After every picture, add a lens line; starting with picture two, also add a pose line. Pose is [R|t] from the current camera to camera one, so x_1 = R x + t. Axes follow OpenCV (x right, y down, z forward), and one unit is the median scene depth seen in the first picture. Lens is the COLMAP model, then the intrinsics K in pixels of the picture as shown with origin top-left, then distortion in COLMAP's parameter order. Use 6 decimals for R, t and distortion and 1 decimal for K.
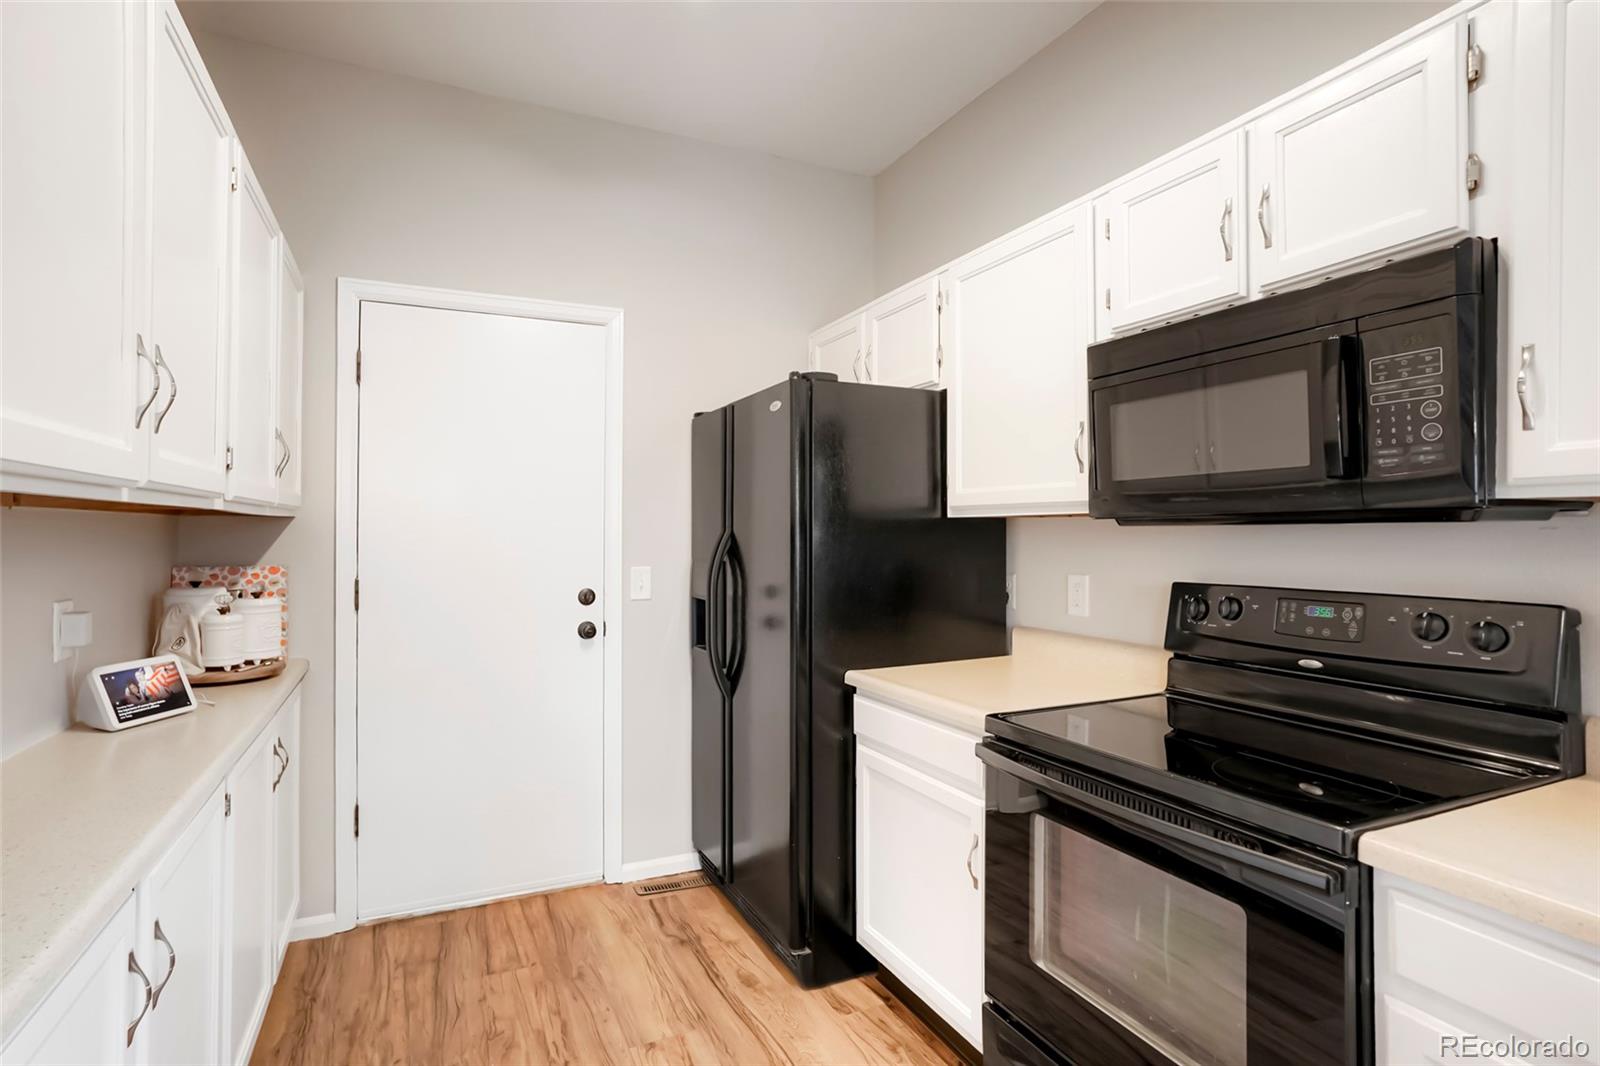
lens RADIAL K [[787.8, 0, 795.3], [0, 787.8, 518.1], [0, 0, 1]] dist [-0.006915, -0.000482]
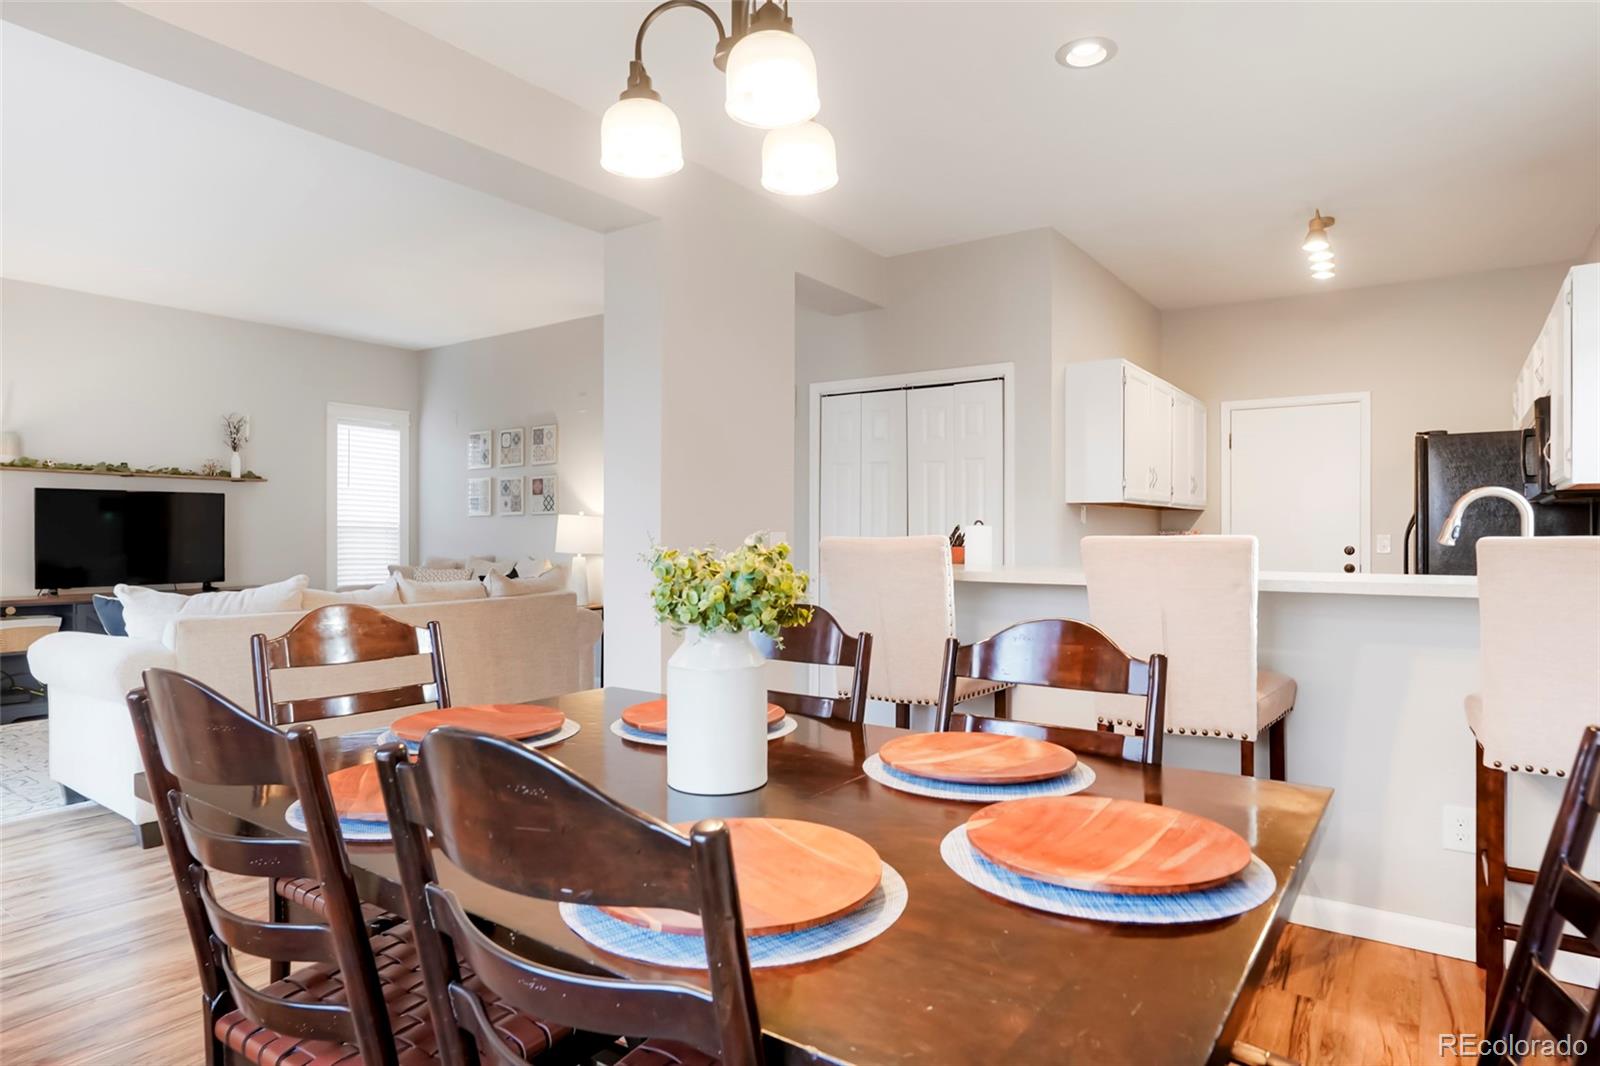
lens RADIAL K [[924.5, 0, 792.9], [0, 924.5, 529.5], [0, 0, 1]] dist [0.006247, 0.000636]
pose [[0.492376, -0.002301, -0.870380, 0.993380], [0.012633, 0.999910, 0.004503, 0.024555], [0.870291, -0.013213, 0.492361, -1.218977]]
